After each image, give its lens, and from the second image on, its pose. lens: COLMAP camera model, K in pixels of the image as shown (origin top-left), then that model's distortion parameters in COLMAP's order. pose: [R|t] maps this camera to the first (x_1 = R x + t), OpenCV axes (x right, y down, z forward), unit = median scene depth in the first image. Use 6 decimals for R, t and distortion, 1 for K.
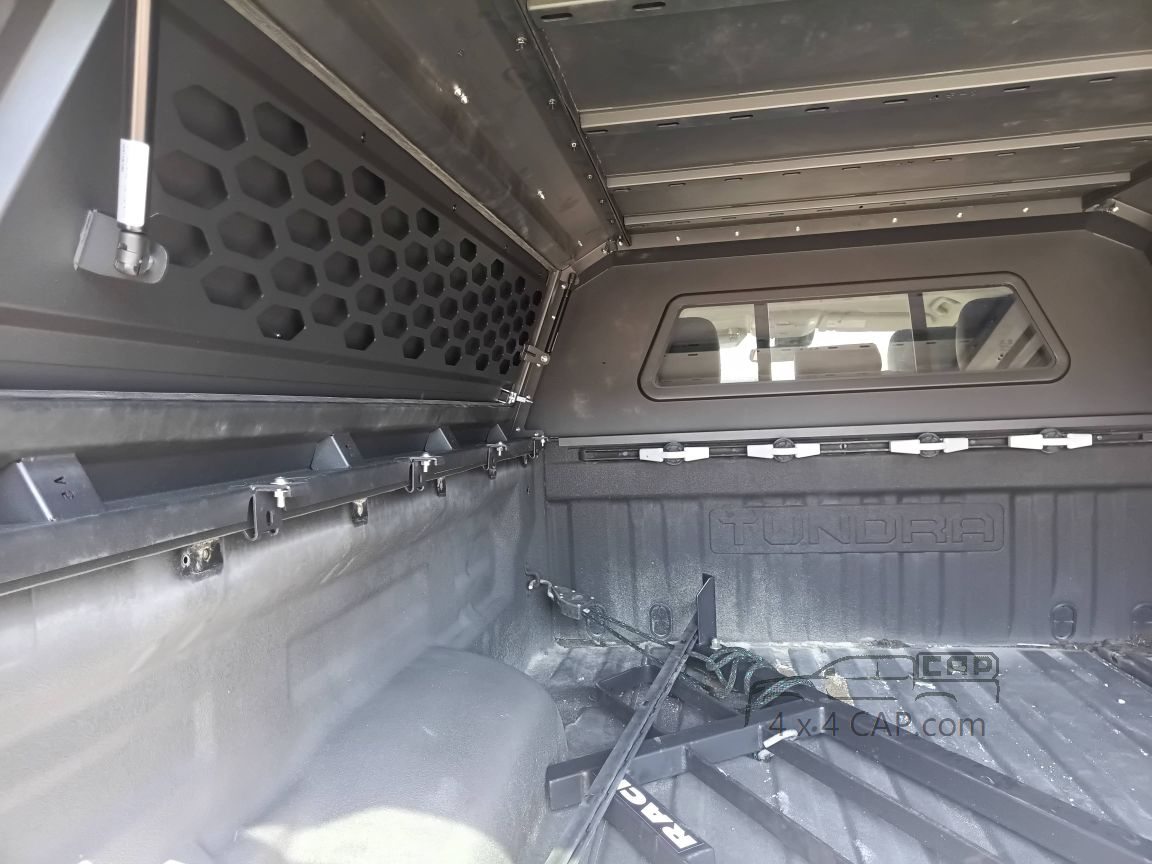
lens RADIAL K [[786.6, 0, 576.0], [0, 786.6, 432.0], [0, 0, 1]] dist [0.010852, -0.000657]
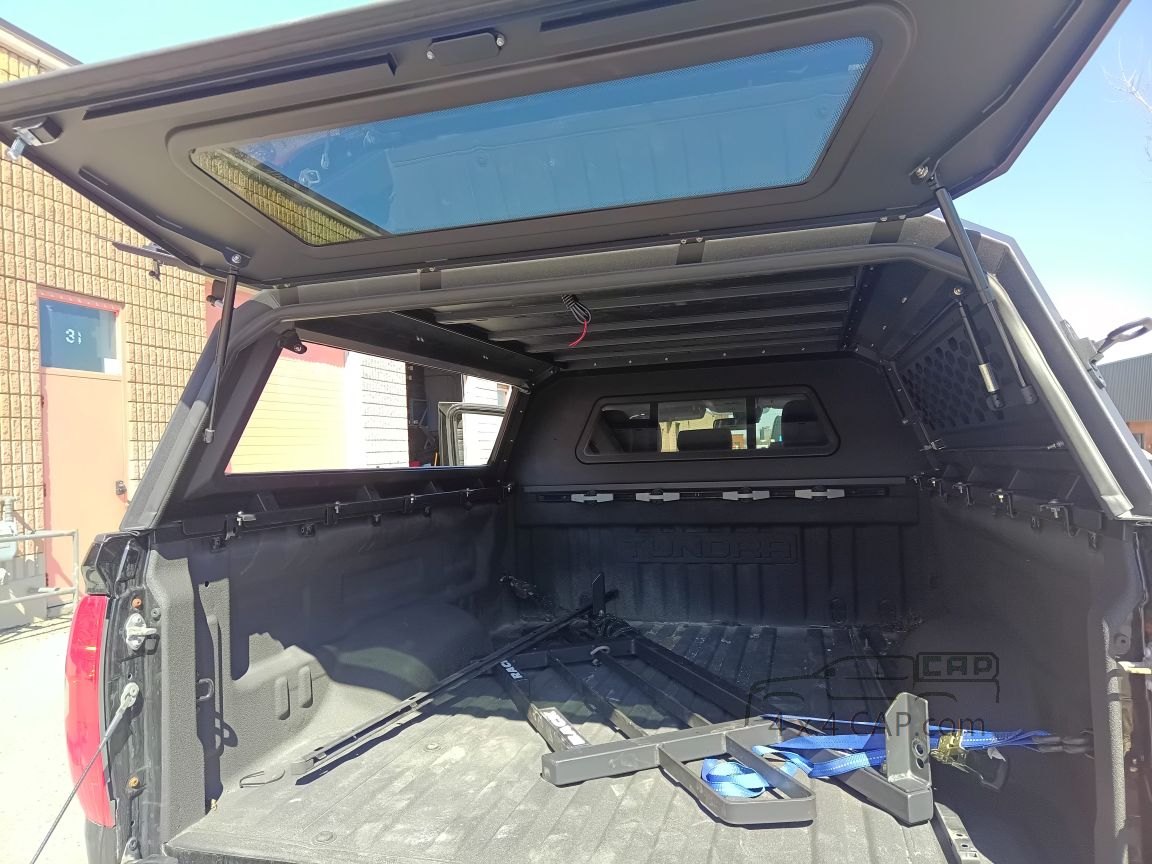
lens RADIAL K [[786.6, 0, 576.0], [0, 786.6, 432.0], [0, 0, 1]] dist [0.010852, -0.000657]
pose [[0.993492, 0.007730, -0.113640, 0.282259], [-0.014307, 0.998262, -0.057174, -0.014078], [0.113000, 0.058428, 0.991876, -0.606581]]
